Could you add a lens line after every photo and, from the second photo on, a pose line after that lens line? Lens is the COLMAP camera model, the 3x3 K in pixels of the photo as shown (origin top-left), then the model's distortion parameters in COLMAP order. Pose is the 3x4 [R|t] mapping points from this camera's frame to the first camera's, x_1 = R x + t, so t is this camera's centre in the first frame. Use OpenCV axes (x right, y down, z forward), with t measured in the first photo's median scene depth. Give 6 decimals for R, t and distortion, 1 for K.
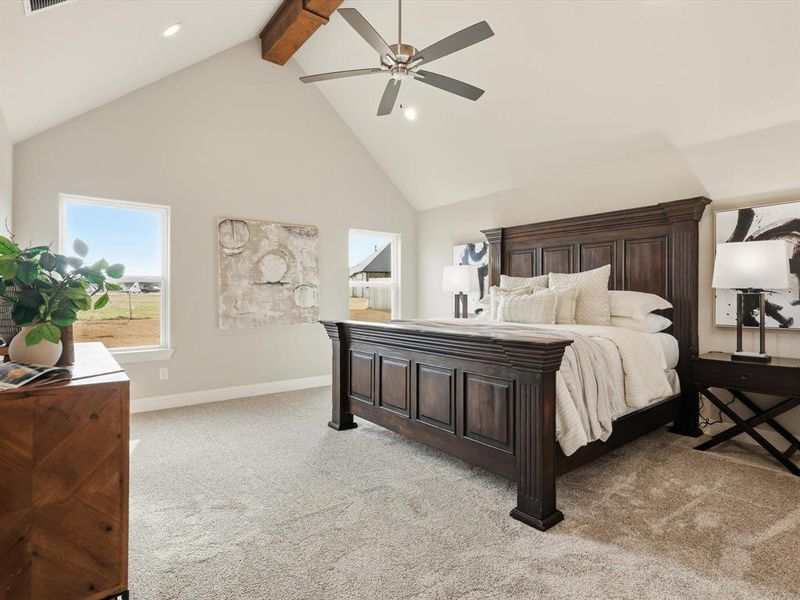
lens RADIAL K [[420.3, 0, 406.7], [0, 420.3, 295.8], [0, 0, 1]] dist [-0.002825, 0.004058]
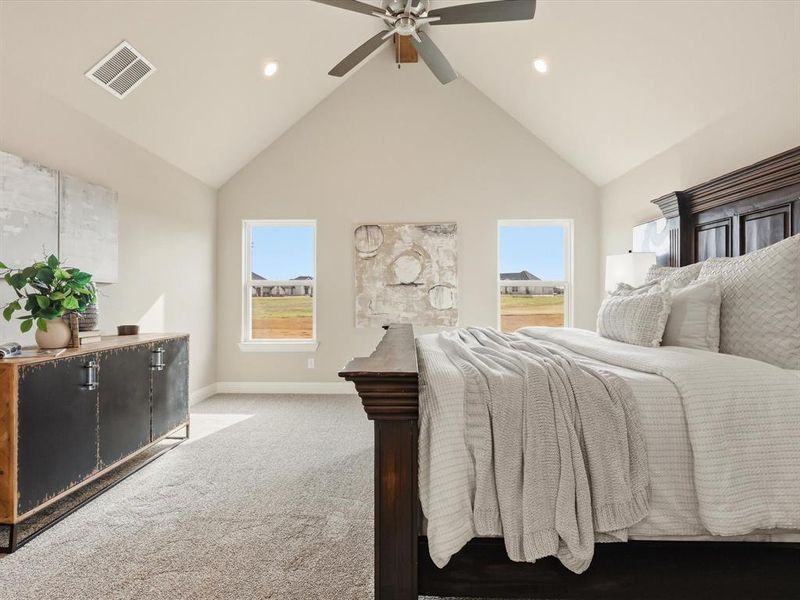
lens RADIAL K [[420.3, 0, 401.5], [0, 420.3, 301.9], [0, 0, 1]] dist [-0.002825, 0.004058]
pose [[0.765605, 0.006144, -0.643282, 0.318790], [0.001533, 0.999934, 0.011375, 0.000437], [0.643309, -0.009695, 0.765545, 0.229788]]
